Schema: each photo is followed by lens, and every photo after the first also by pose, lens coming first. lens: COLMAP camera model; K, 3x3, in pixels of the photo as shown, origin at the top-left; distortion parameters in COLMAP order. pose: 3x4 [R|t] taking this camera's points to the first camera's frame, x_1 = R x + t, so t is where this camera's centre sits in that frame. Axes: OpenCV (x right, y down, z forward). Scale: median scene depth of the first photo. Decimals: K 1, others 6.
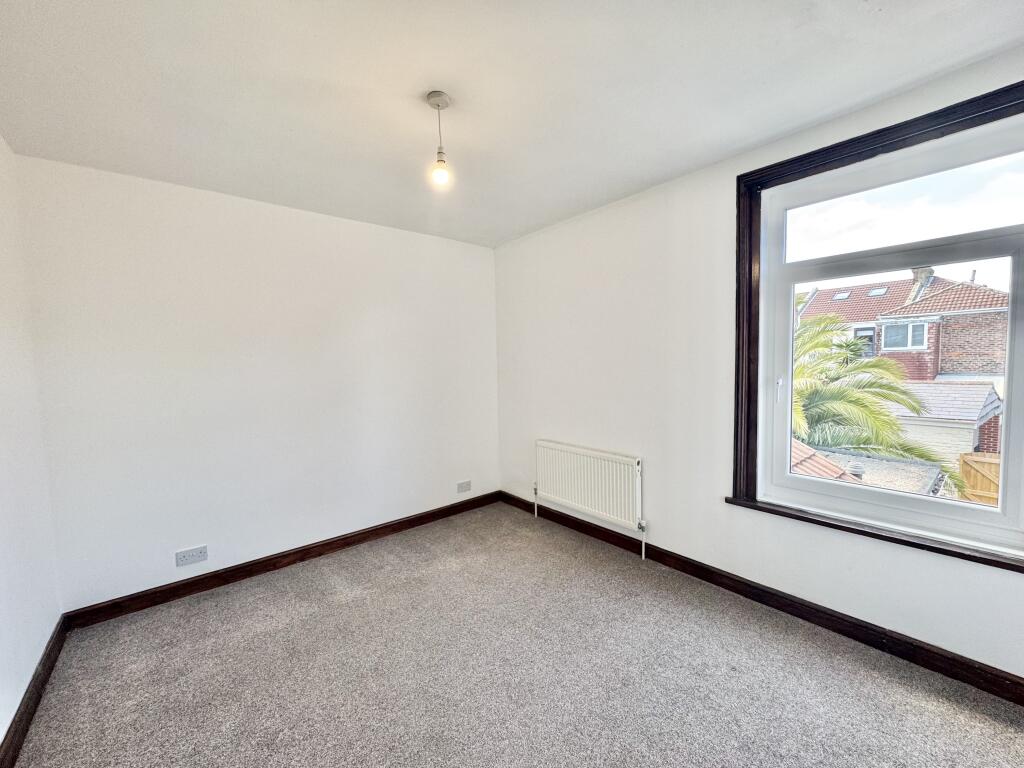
lens RADIAL K [[409.6, 0, 514.7], [0, 409.6, 385.8], [0, 0, 1]] dist [-0.002193, 0.000565]
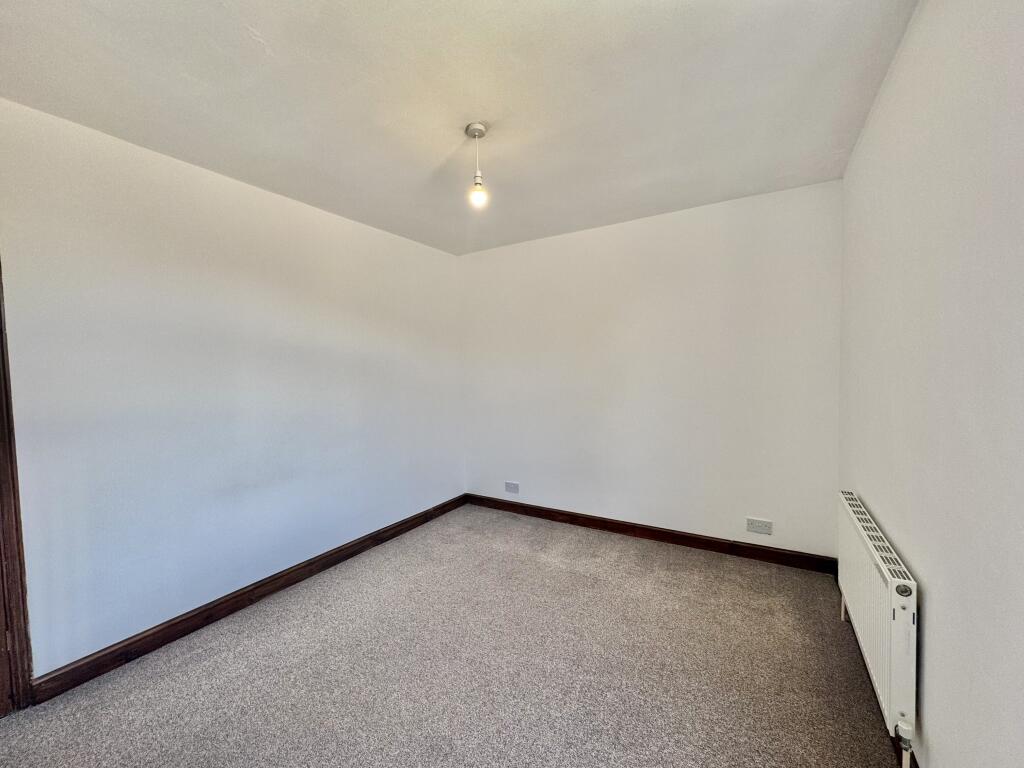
lens RADIAL K [[409.6, 0, 516.1], [0, 409.6, 382.7], [0, 0, 1]] dist [-0.002193, 0.000565]
pose [[0.333701, 0.064800, -0.940449, 0.559310], [-0.044014, 0.997618, 0.053121, -0.052024], [0.941651, 0.023667, 0.335759, 0.426284]]
